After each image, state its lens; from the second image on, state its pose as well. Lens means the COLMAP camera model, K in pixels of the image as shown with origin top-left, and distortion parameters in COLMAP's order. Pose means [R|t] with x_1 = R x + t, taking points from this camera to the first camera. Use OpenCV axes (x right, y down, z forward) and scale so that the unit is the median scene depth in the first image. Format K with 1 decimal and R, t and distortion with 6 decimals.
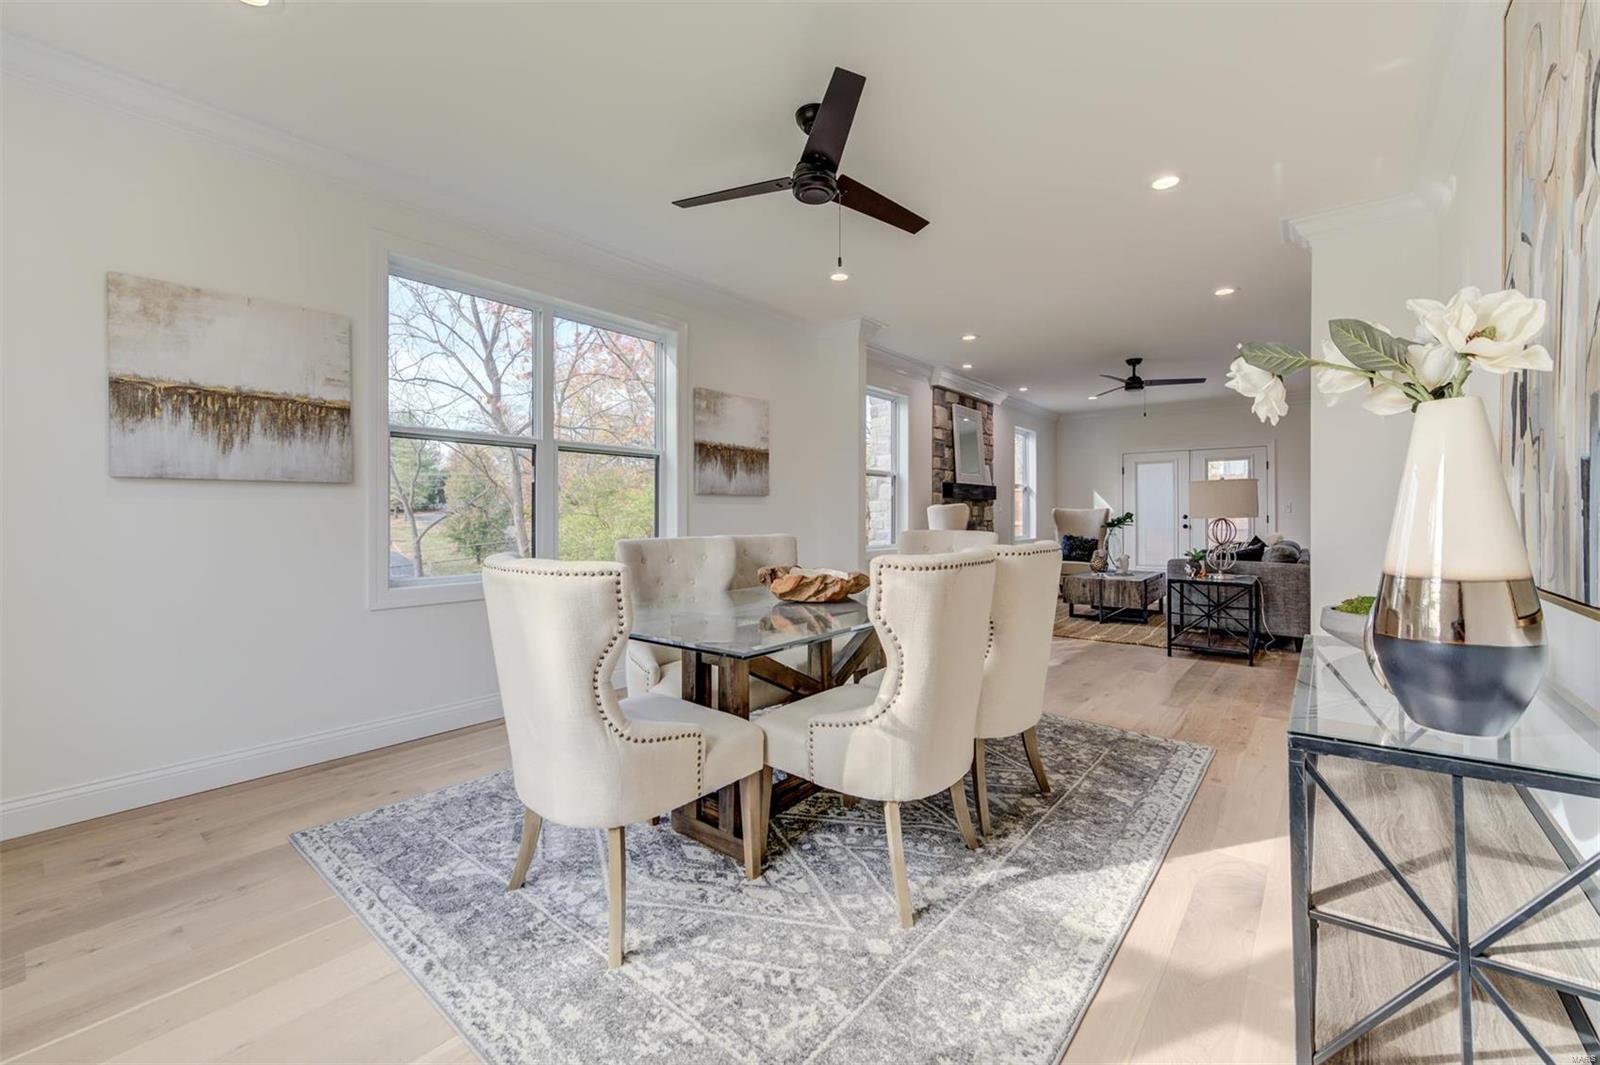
lens RADIAL K [[651.3, 0, 840.4], [0, 651.3, 515.4], [0, 0, 1]] dist [0.002717, 0.000157]
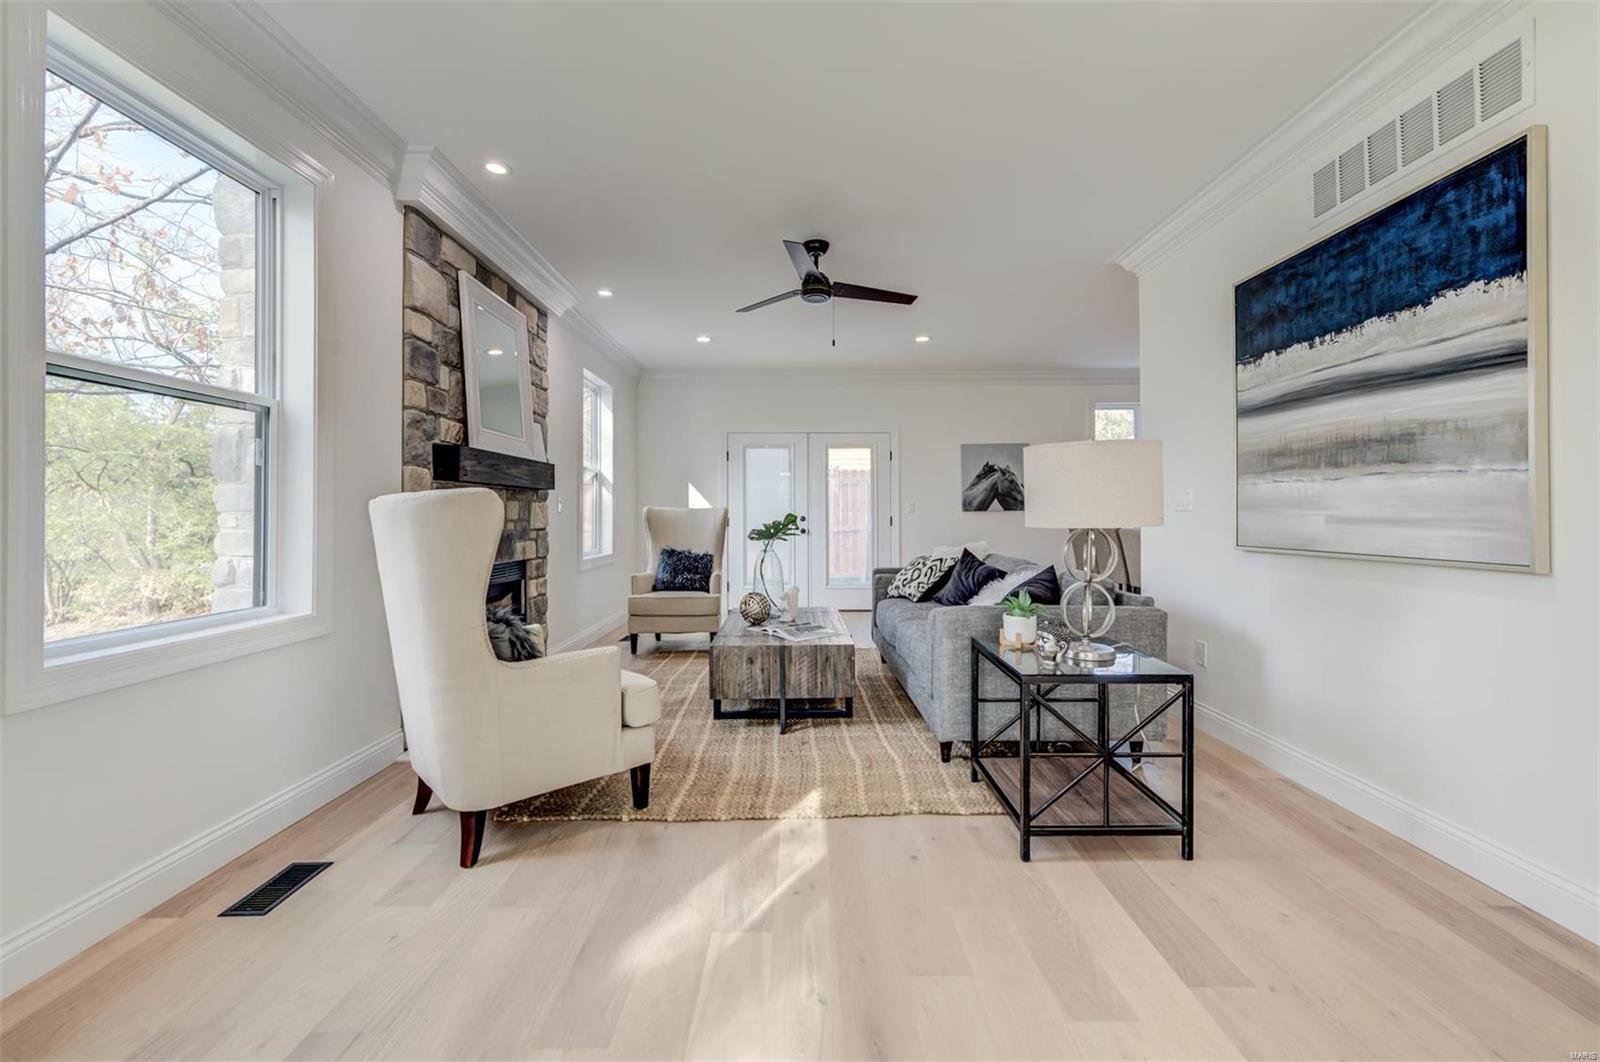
lens RADIAL K [[627.8, 0, 797.2], [0, 627.8, 510.9], [0, 0, 1]] dist [0.000685, -0.000009]
pose [[0.803058, 0.000956, 0.595900, 0.104449], [0.003592, 0.999973, -0.006445, -0.003004], [-0.595890, 0.007316, 0.803033, 0.532468]]
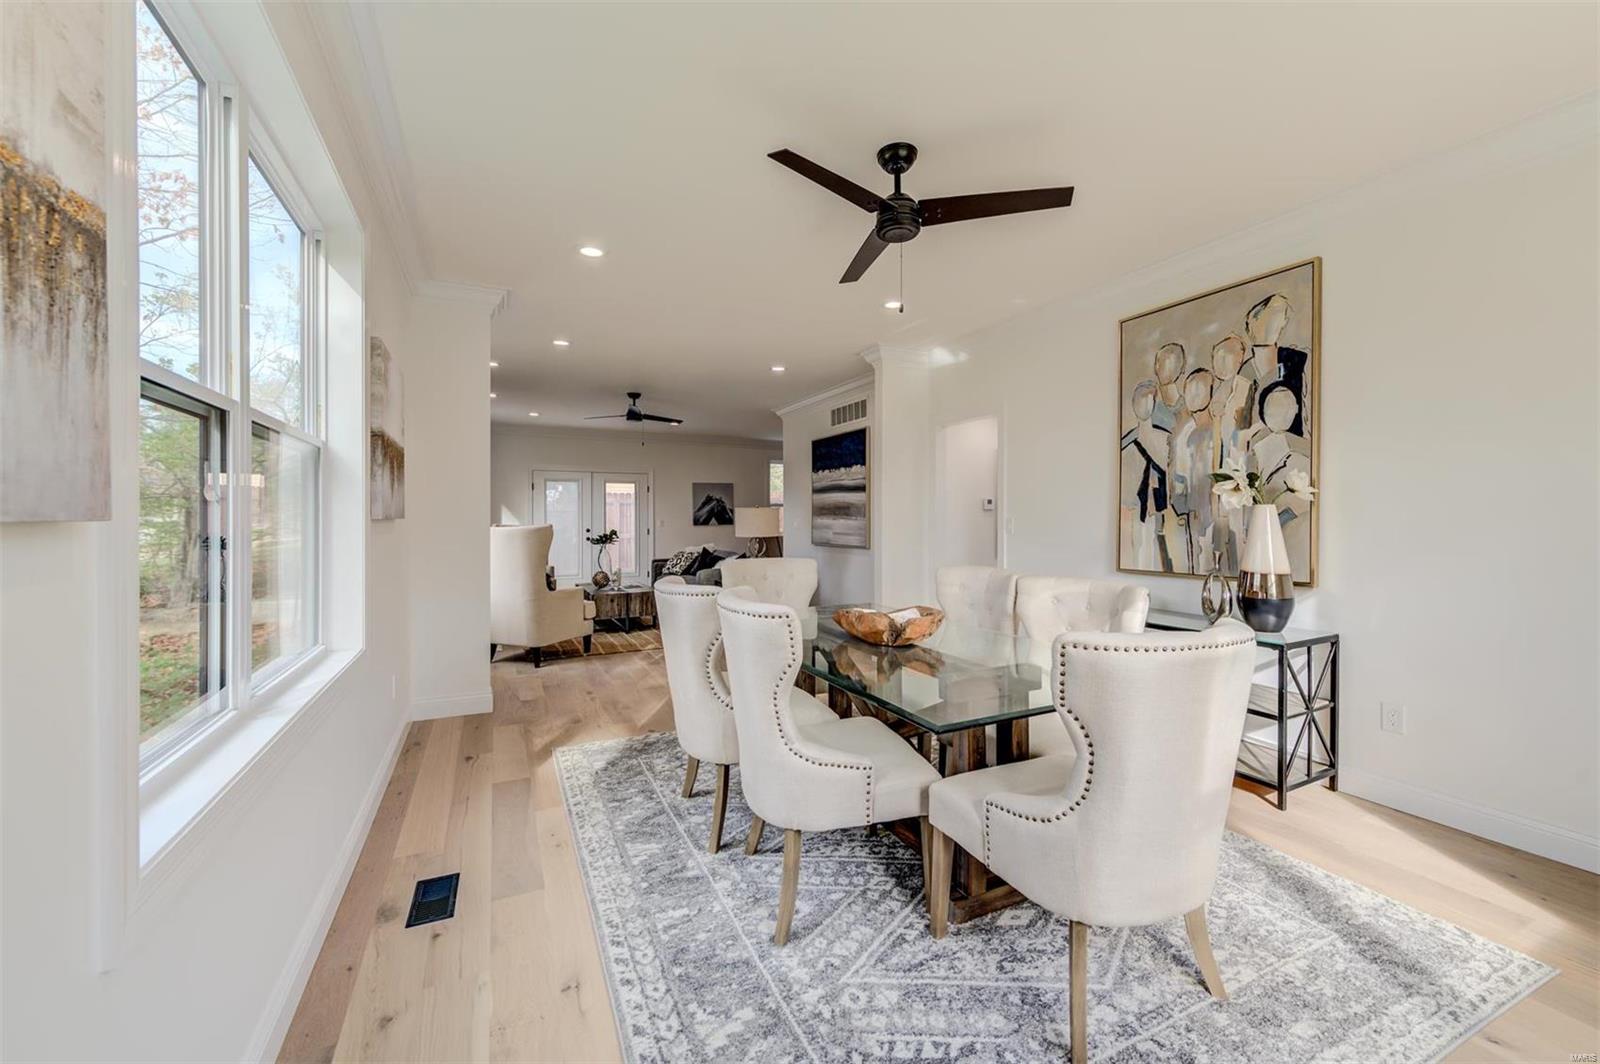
lens RADIAL K [[614.7, 0, 794.4], [0, 614.7, 522.1], [0, 0, 1]] dist [-0.001269, -0.000386]
pose [[0.455696, -0.003772, 0.890127, -0.339031], [0.002432, 0.999993, 0.002992, -0.019472], [-0.890132, 0.000801, 0.455702, 0.254244]]
